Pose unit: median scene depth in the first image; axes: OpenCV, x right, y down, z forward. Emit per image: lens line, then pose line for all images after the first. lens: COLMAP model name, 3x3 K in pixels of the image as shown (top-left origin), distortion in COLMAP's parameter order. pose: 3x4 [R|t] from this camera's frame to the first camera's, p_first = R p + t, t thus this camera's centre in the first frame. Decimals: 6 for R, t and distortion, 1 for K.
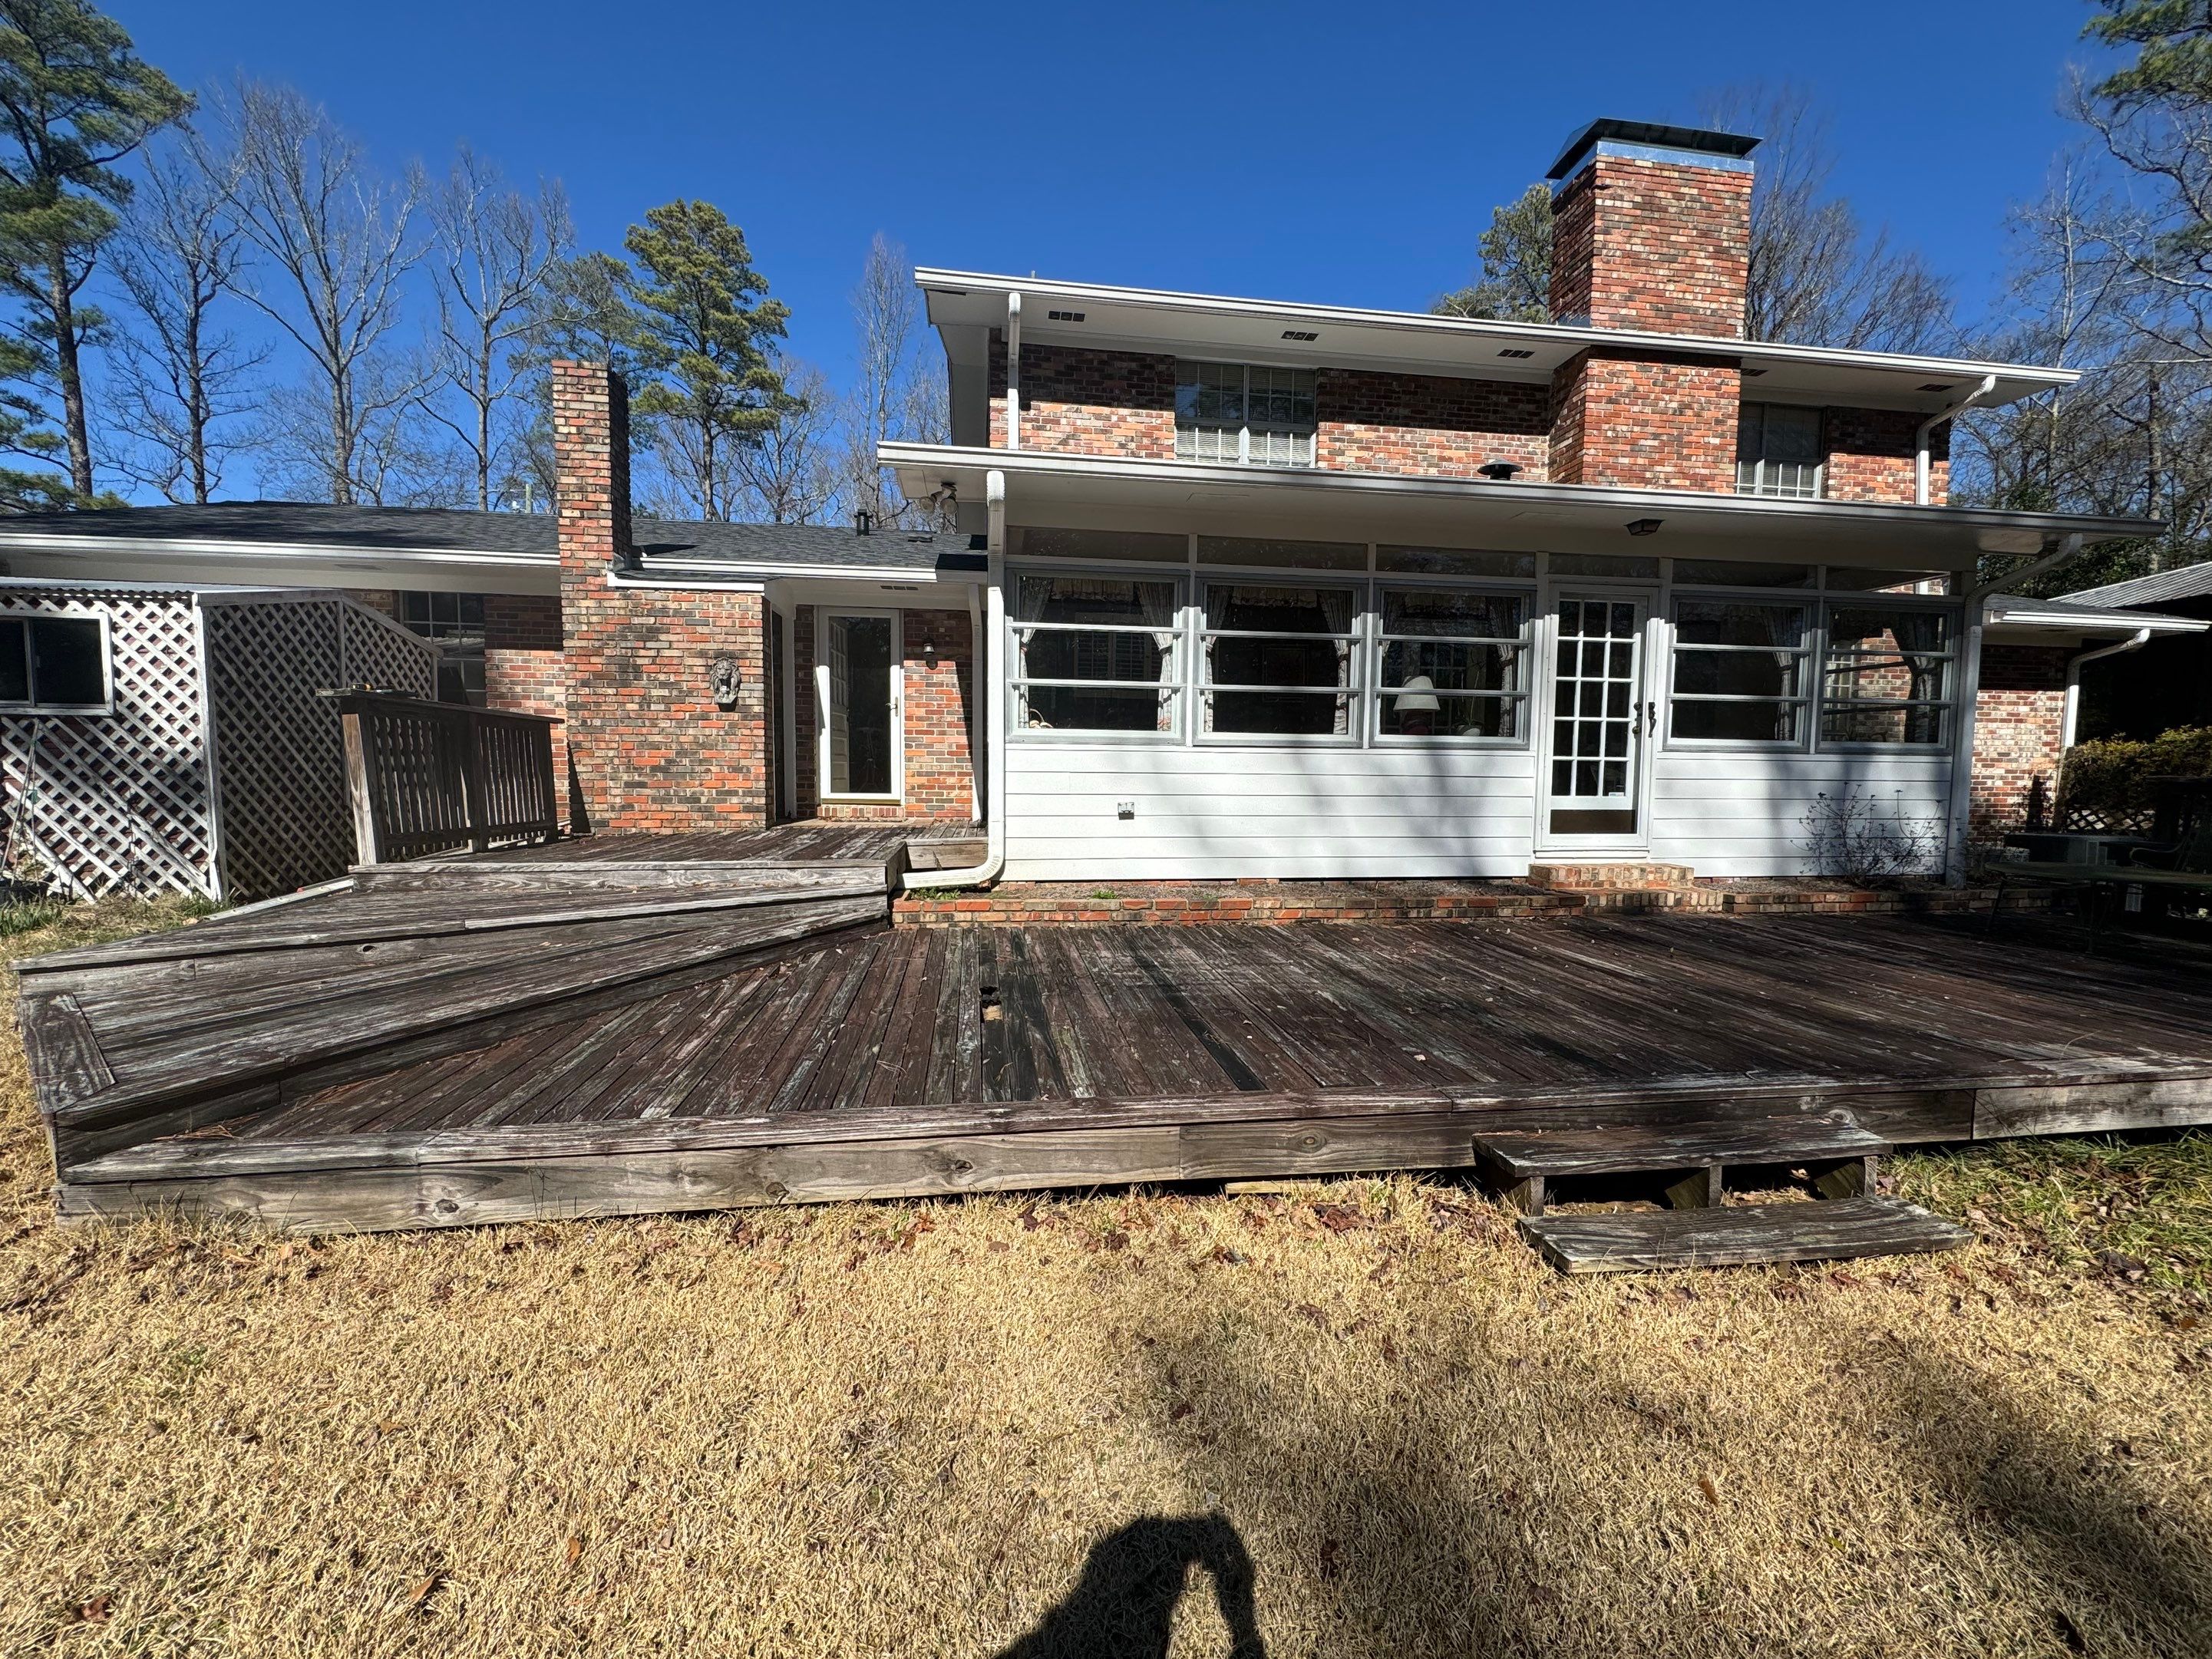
lens RADIAL K [[875.0, 0, 1107.2], [0, 875.0, 830.5], [0, 0, 1]] dist [-0.000343, -0.000247]
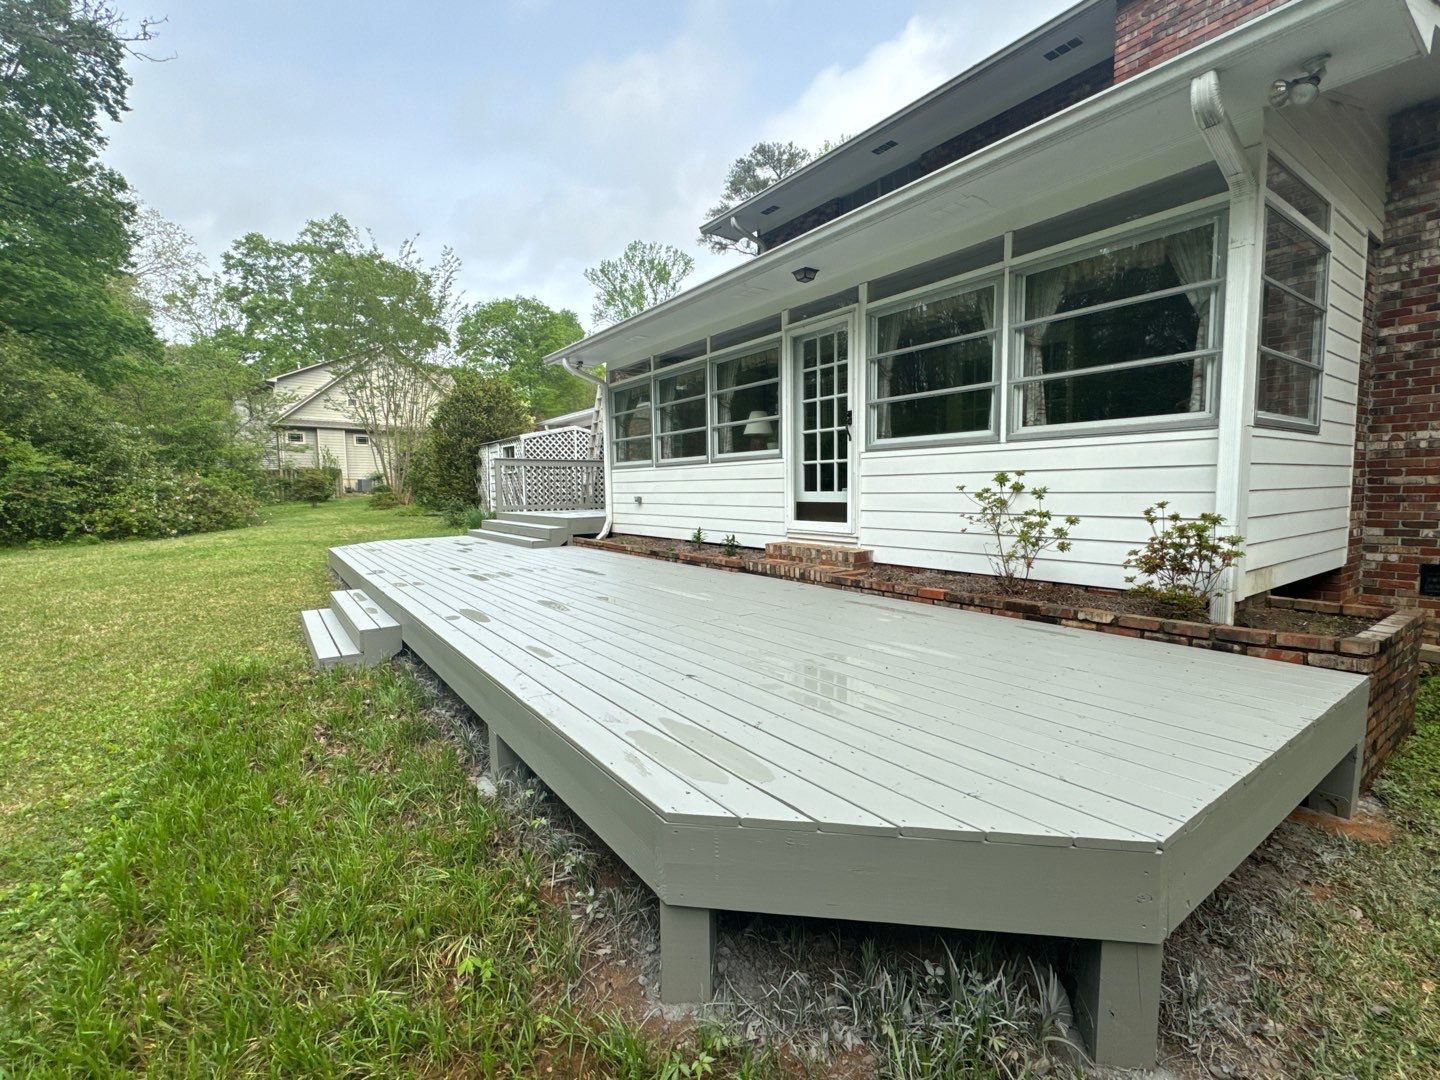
lens RADIAL K [[643.2, 0, 729.5], [0, 643.2, 540.6], [0, 0, 1]] dist [-0.006281, 0.001036]
pose [[0.474640, 0.056270, -0.878379, 1.186502], [-0.043244, 0.998240, 0.040581, -0.000706], [0.879117, 0.018723, 0.476238, 0.405624]]
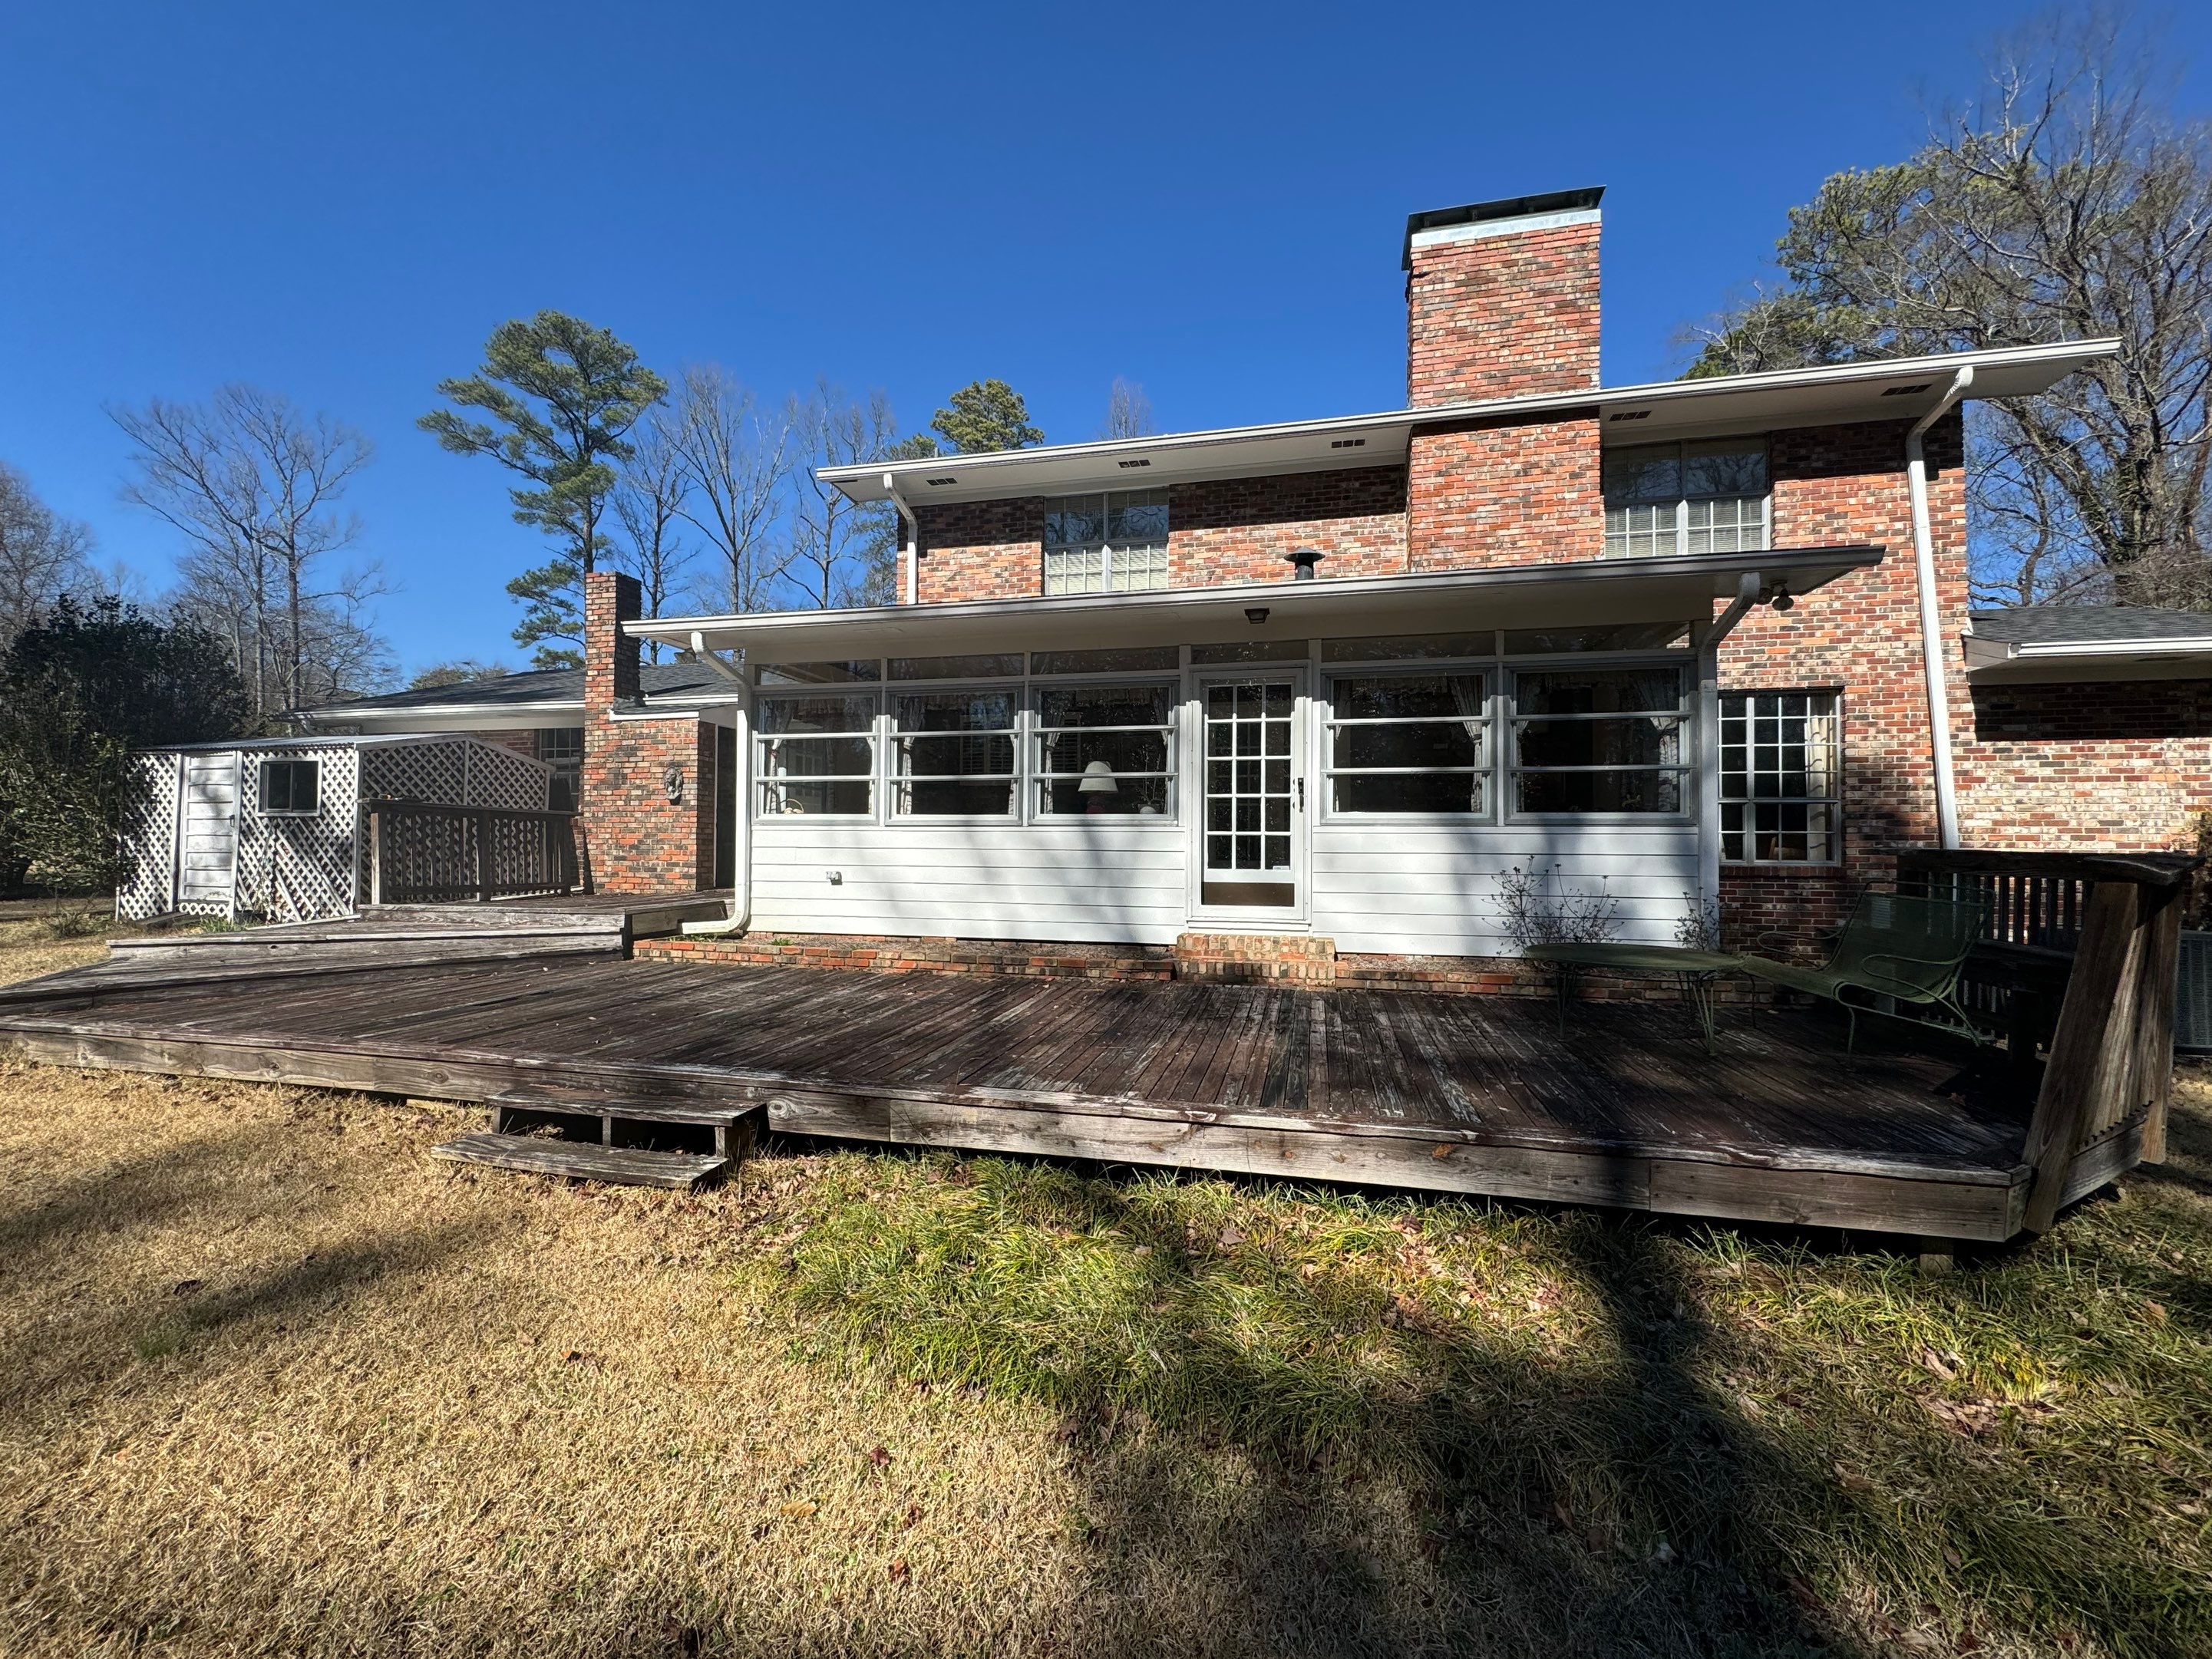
lens RADIAL K [[876.9, 0, 1109.5], [0, 876.9, 831.5], [0, 0, 1]] dist [-0.001976, -0.000011]
pose [[0.932441, -0.010182, -0.361179, 0.707557], [-0.023012, 0.995900, -0.087486, 0.009652], [0.360589, 0.089888, 0.928383, -0.024964]]
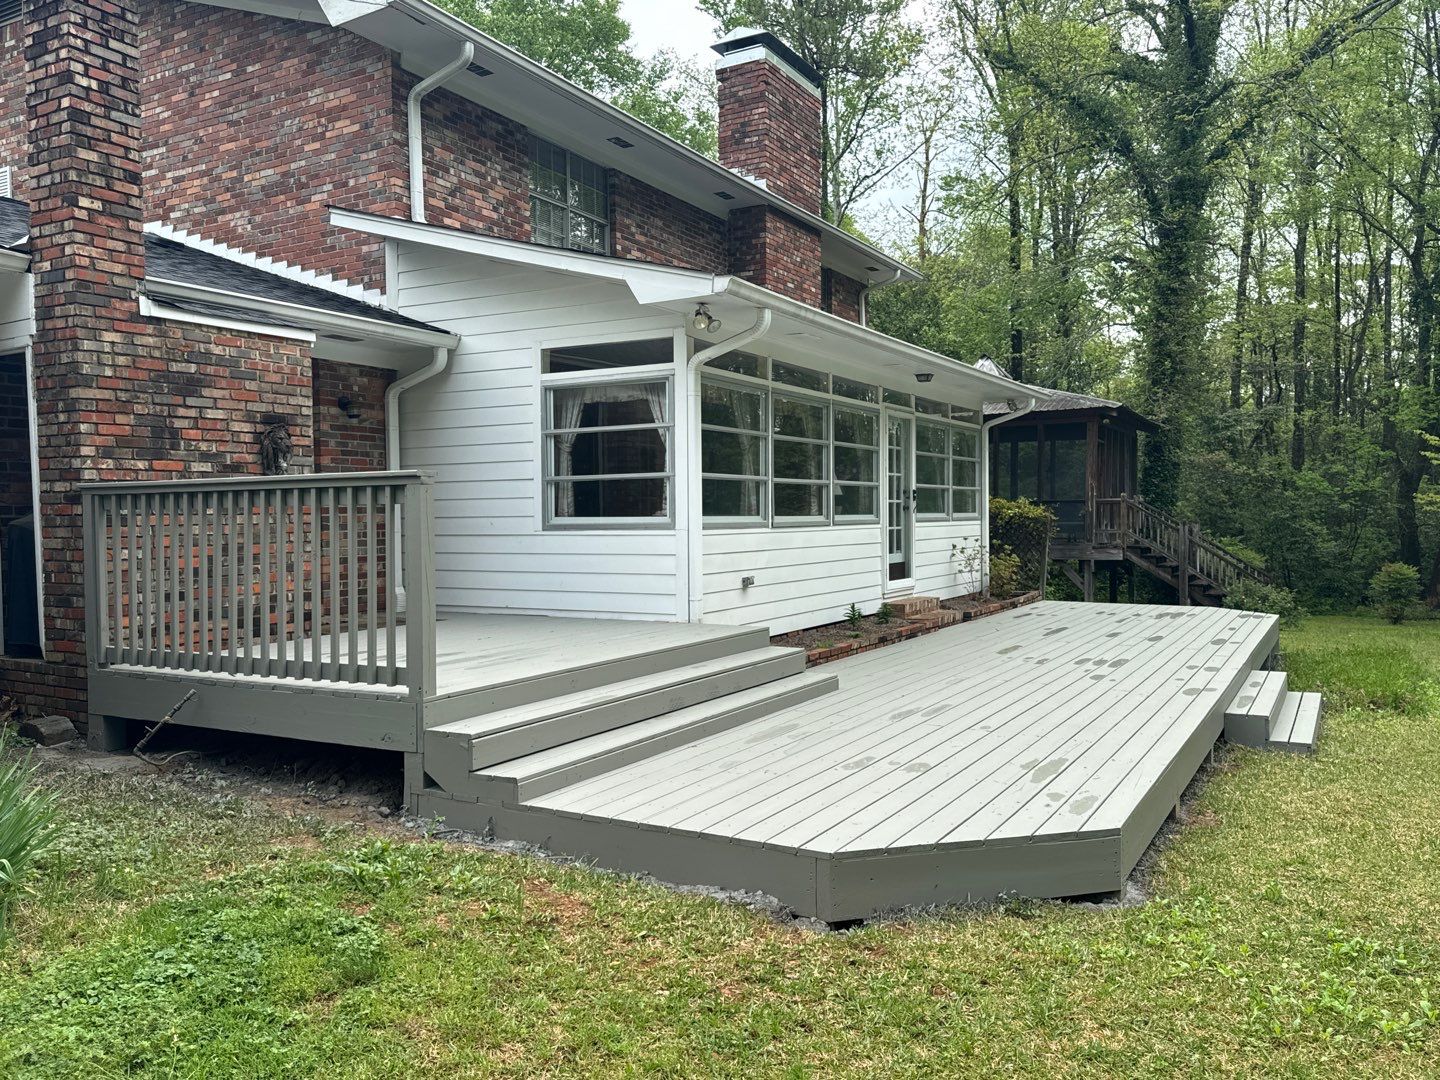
lens RADIAL K [[1123.7, 0, 716.0], [0, 1123.7, 560.4], [0, 0, 1]] dist [0.064374, -0.091507]
pose [[0.605789, -0.048061, 0.794172, -1.012937], [0.070804, 0.997470, 0.006355, -0.056707], [-0.792469, 0.052381, 0.607659, 0.092458]]
